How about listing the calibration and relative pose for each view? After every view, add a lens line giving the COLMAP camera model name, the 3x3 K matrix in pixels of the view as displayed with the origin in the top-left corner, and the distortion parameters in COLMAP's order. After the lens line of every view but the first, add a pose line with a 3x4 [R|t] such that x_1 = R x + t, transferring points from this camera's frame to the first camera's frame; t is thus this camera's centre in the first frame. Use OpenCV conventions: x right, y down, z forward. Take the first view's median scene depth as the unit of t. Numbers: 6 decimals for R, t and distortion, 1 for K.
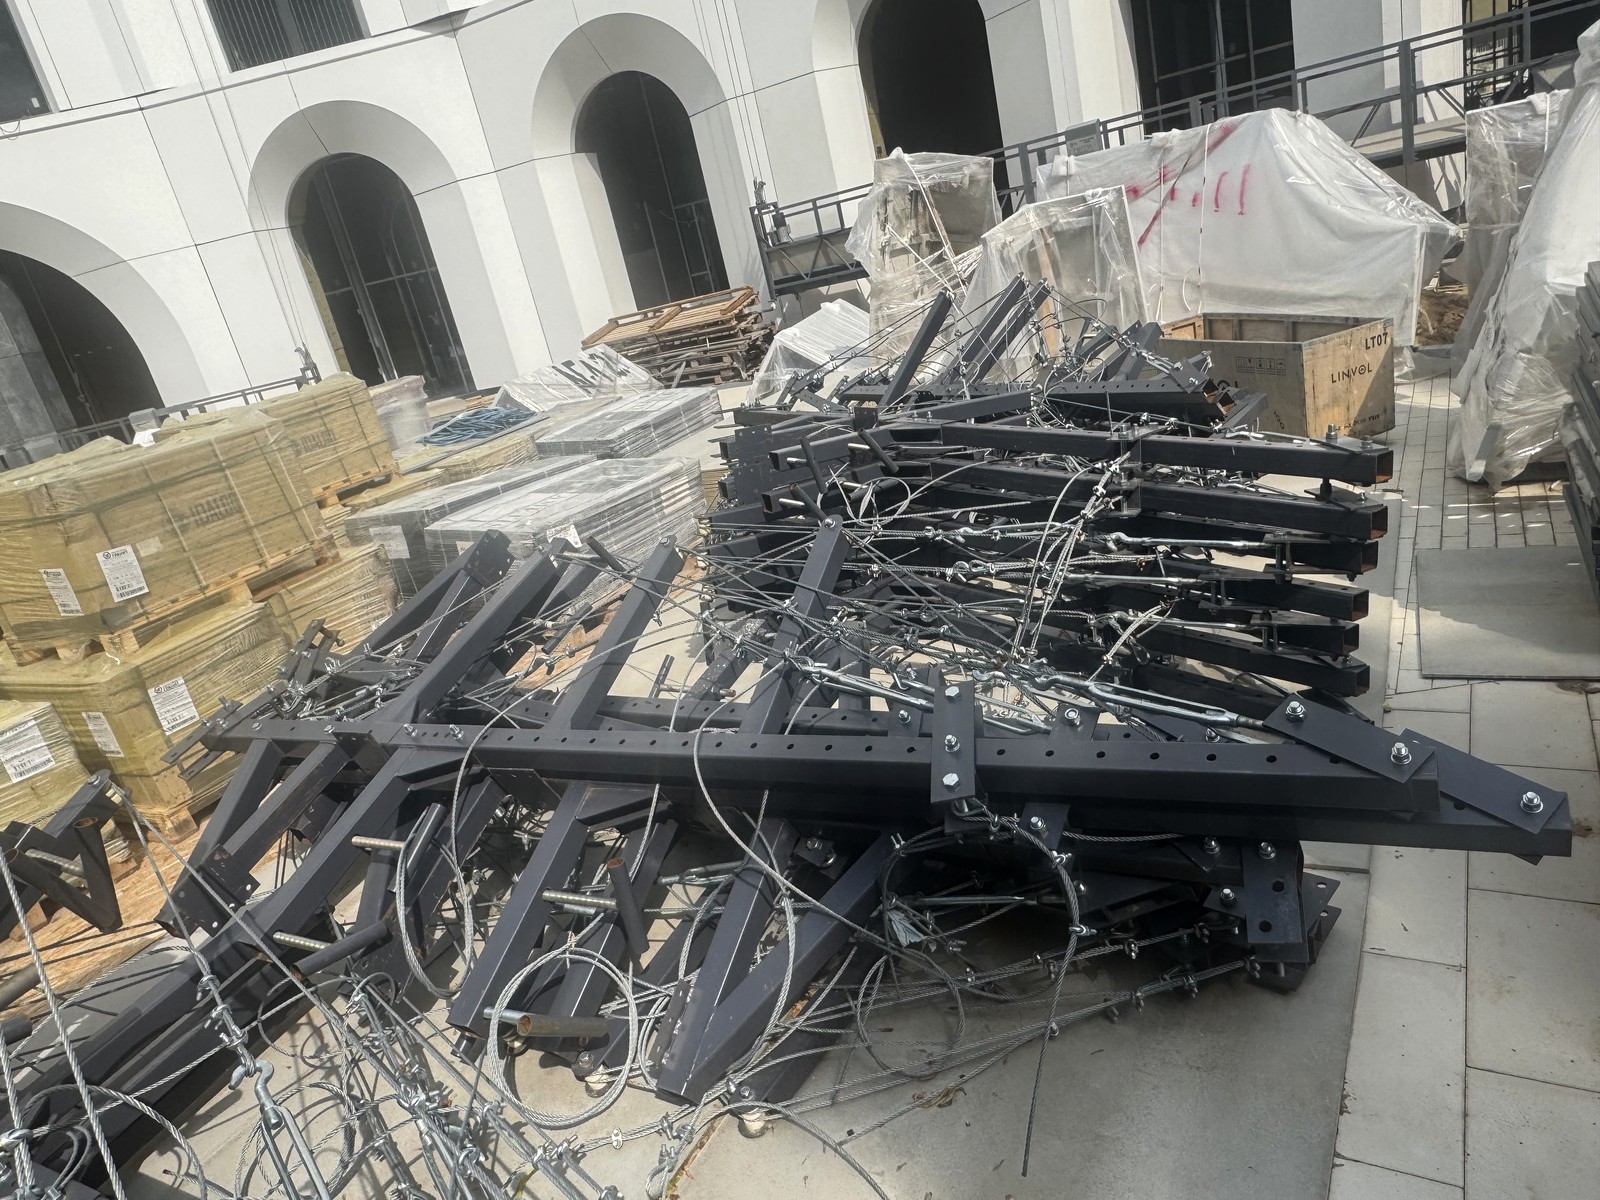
lens RADIAL K [[1067.5, 0, 797.3], [0, 1067.5, 602.0], [0, 0, 1]] dist [-0.002891, 0.000021]
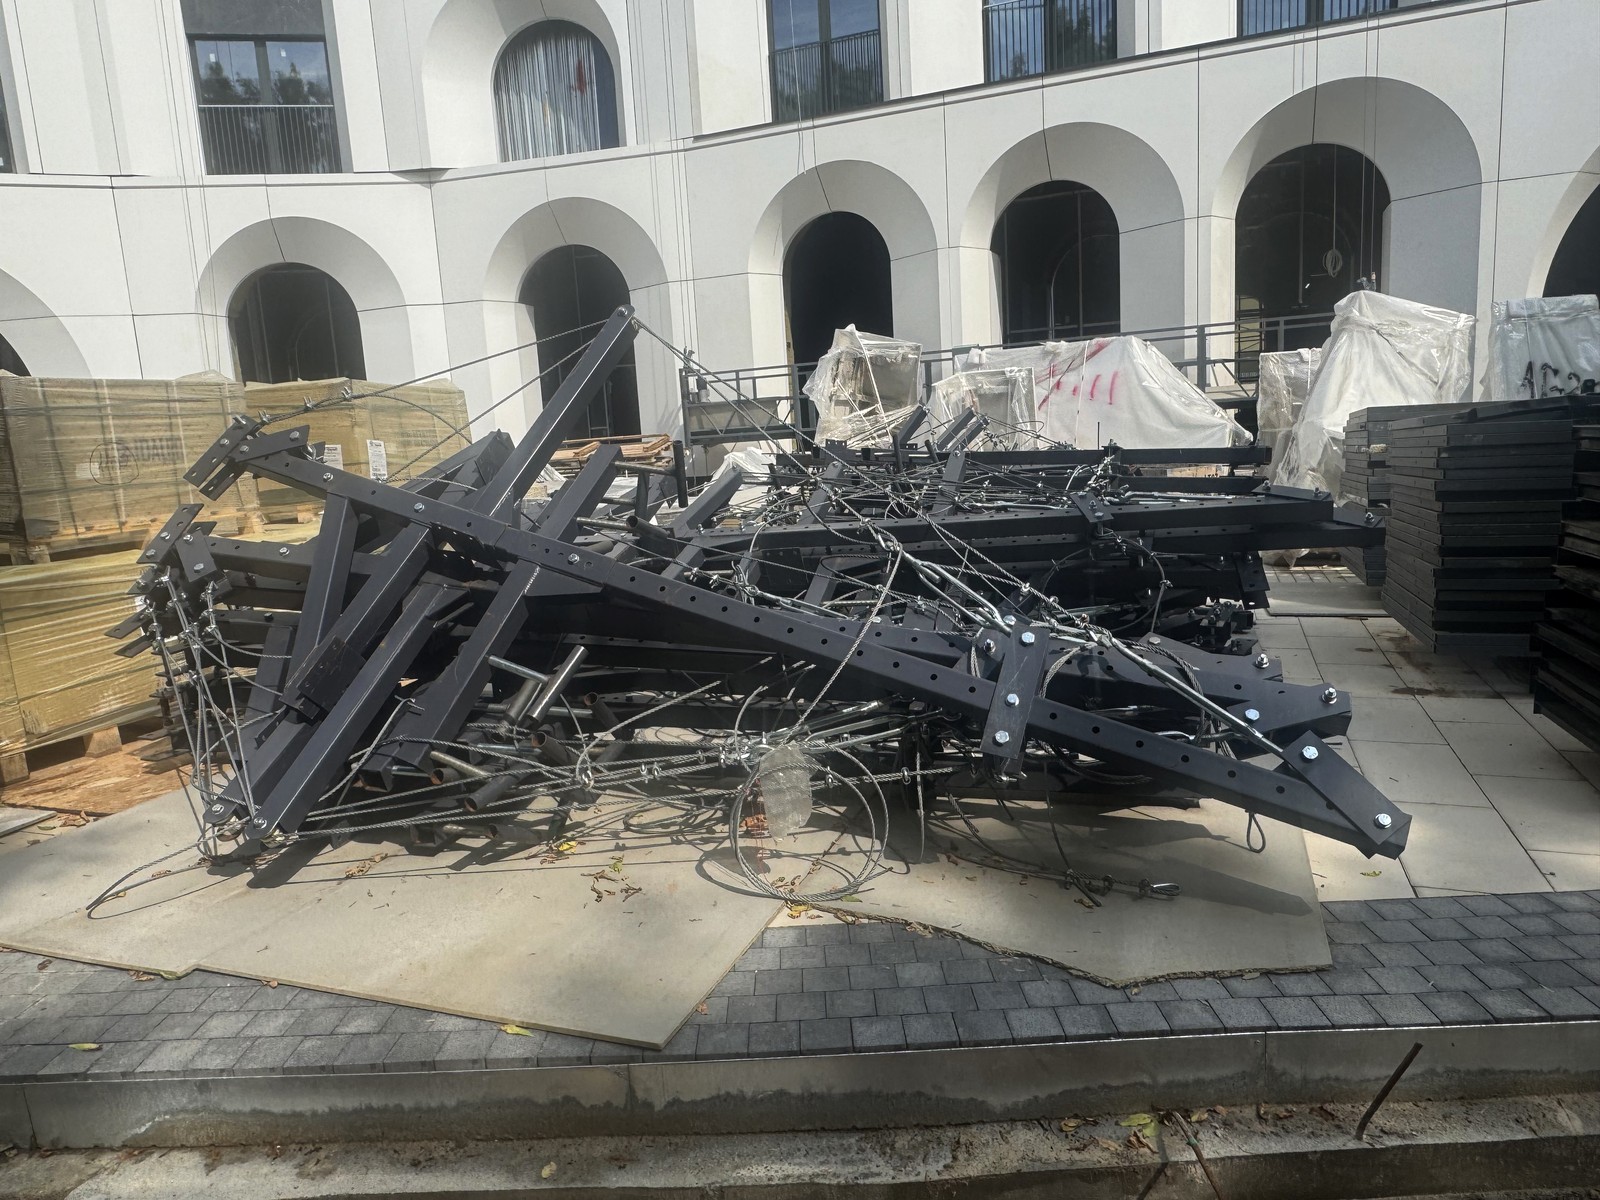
lens RADIAL K [[1067.5, 0, 797.5], [0, 1067.5, 598.4], [0, 0, 1]] dist [-0.002891, 0.000021]
pose [[0.972915, 0.135308, 0.187426, -0.144479], [-0.094772, 0.972994, -0.210477, 0.152087], [-0.210844, 0.187013, 0.959464, -0.143406]]
